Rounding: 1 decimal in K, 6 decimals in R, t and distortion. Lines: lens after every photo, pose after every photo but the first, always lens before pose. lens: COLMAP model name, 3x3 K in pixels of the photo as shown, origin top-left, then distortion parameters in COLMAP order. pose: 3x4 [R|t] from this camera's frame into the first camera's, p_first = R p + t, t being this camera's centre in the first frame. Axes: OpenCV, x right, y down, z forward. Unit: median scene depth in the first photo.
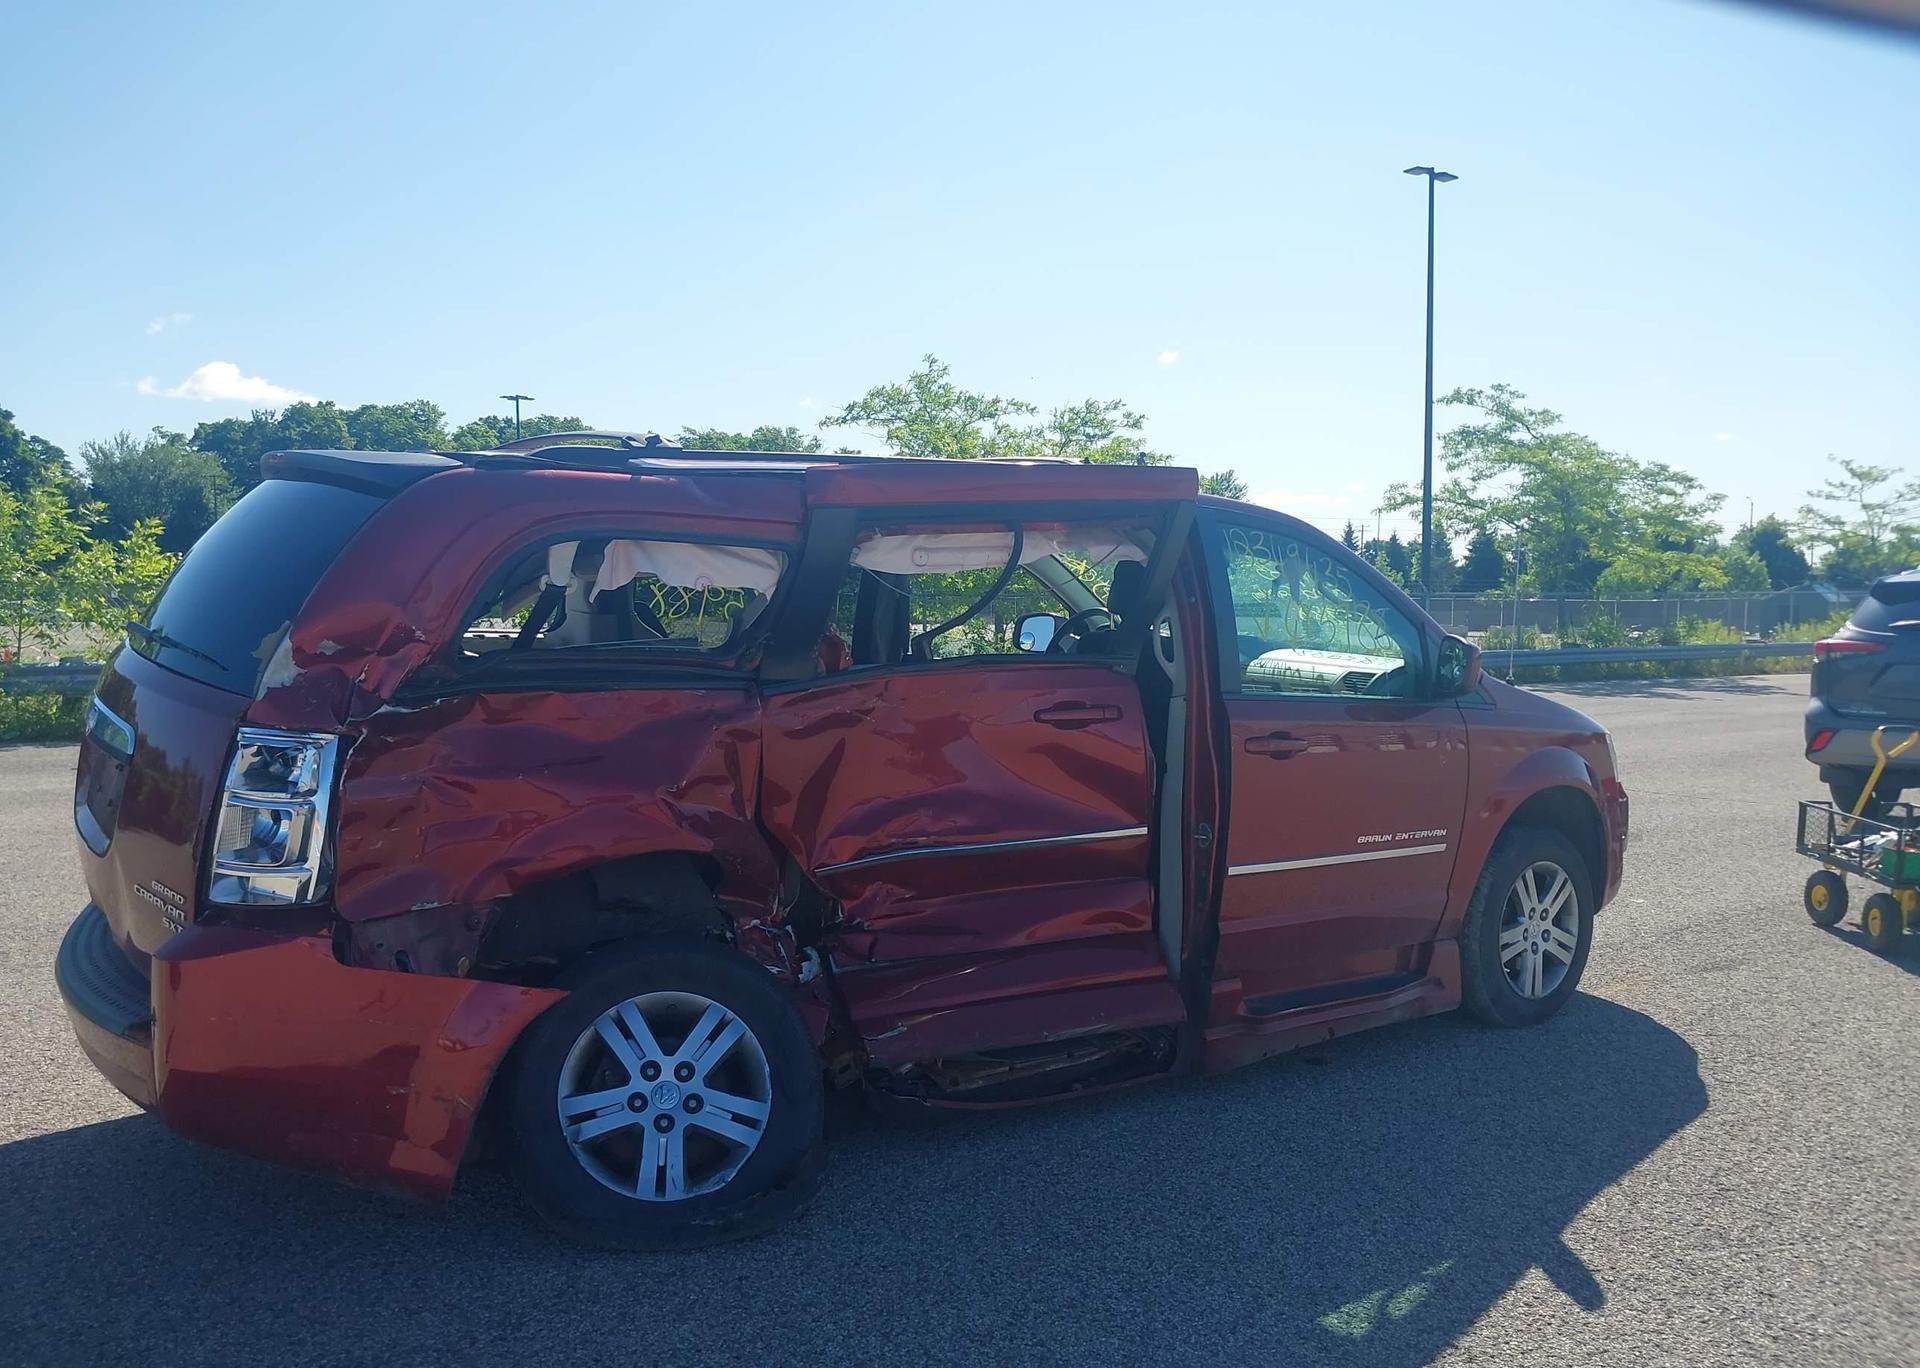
lens RADIAL K [[1516.8, 0, 1027.8], [0, 1516.8, 730.0], [0, 0, 1]] dist [0.062922, -0.093352]
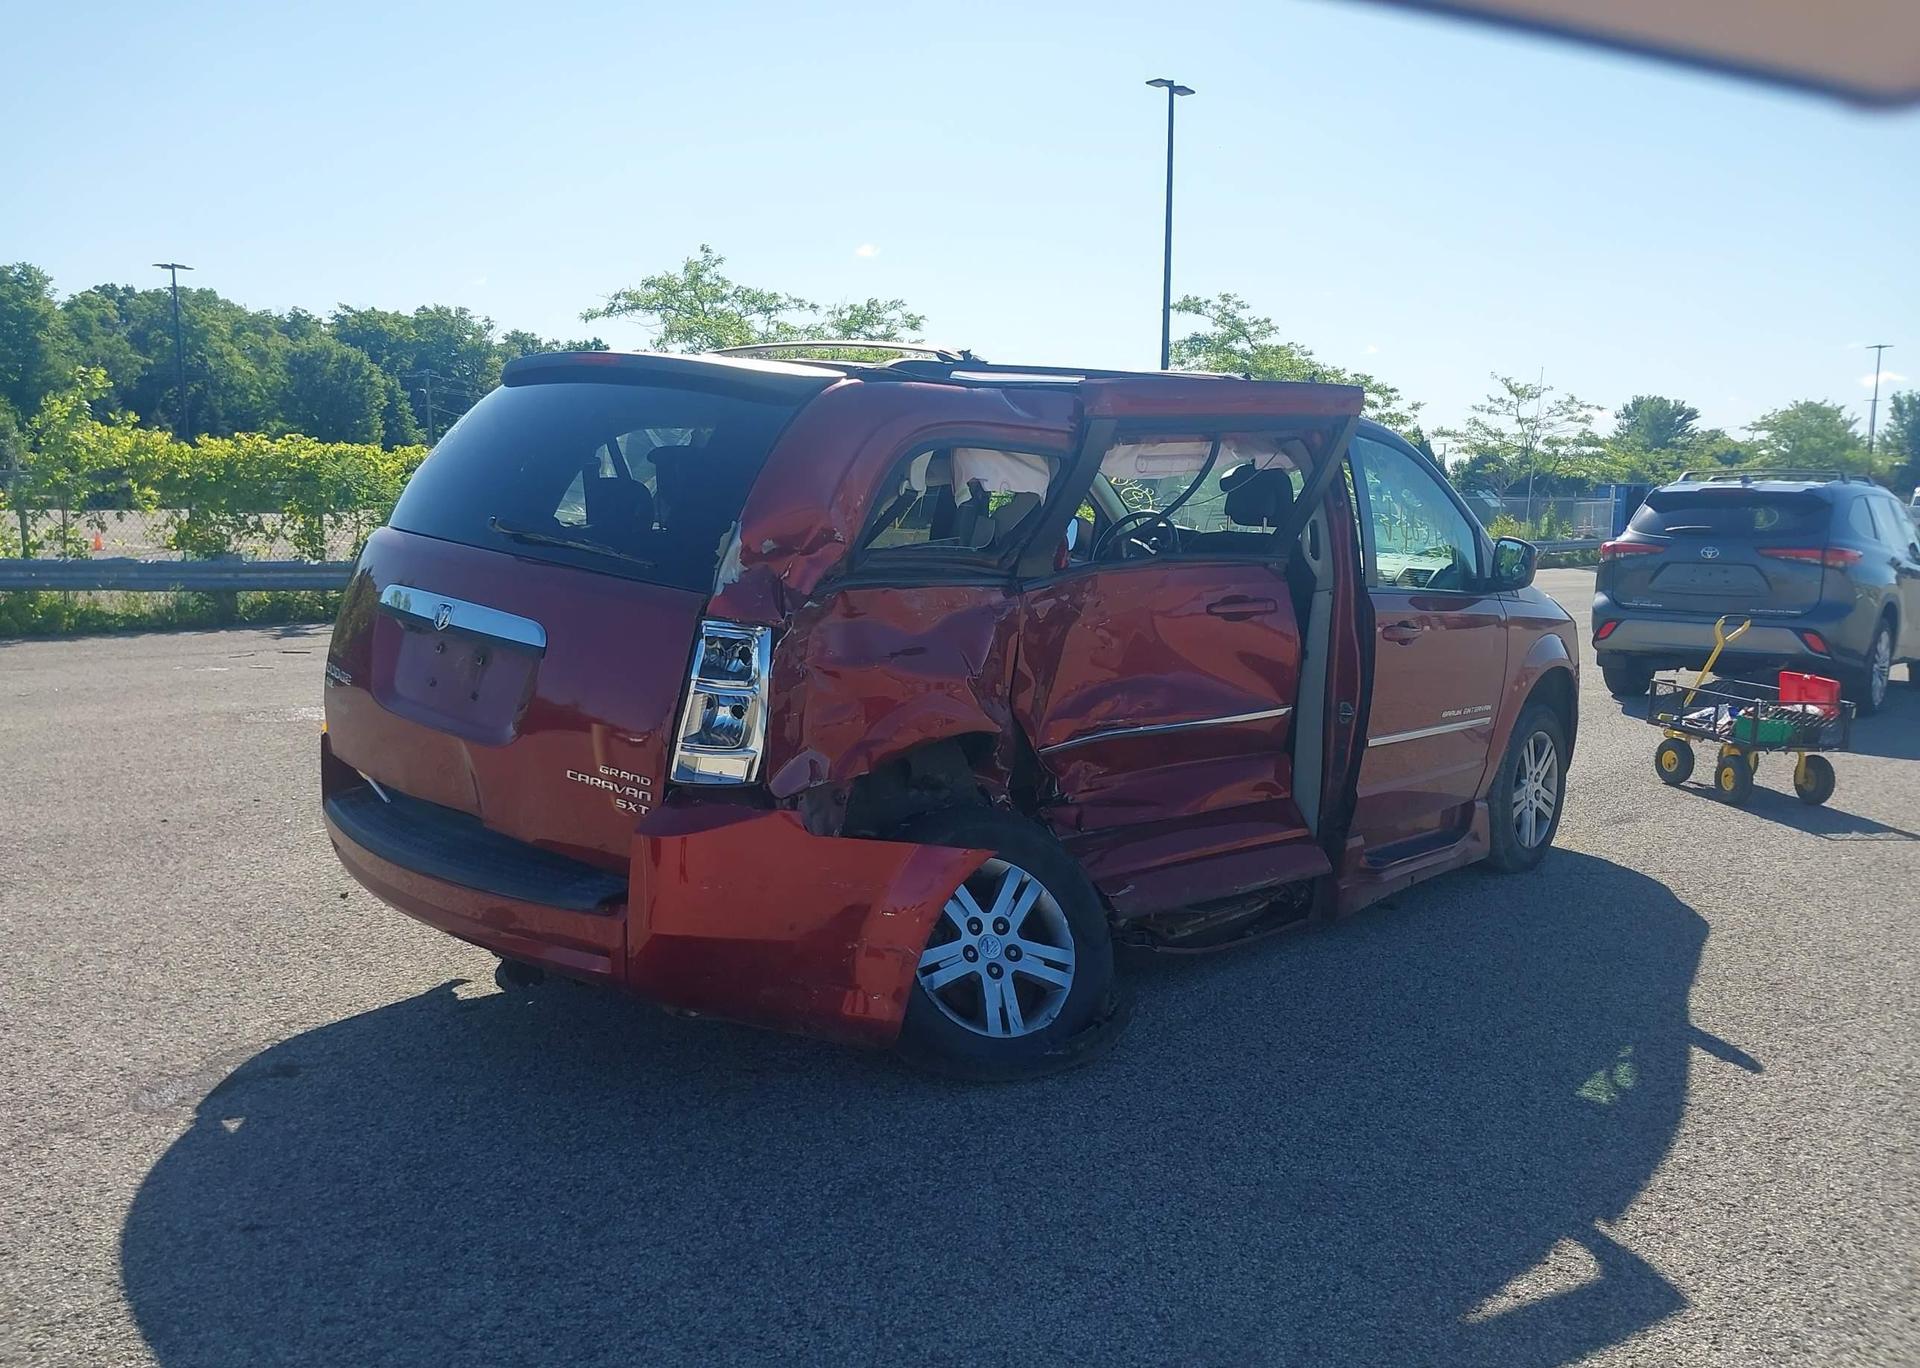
lens RADIAL K [[1516.8, 0, 928.4], [0, 1516.8, 756.6], [0, 0, 1]] dist [0.062922, -0.093352]
pose [[0.979160, -0.023380, 0.201742, -0.421214], [0.006354, 0.996392, 0.084634, 0.002869], [-0.202993, -0.081588, 0.975775, -0.063382]]
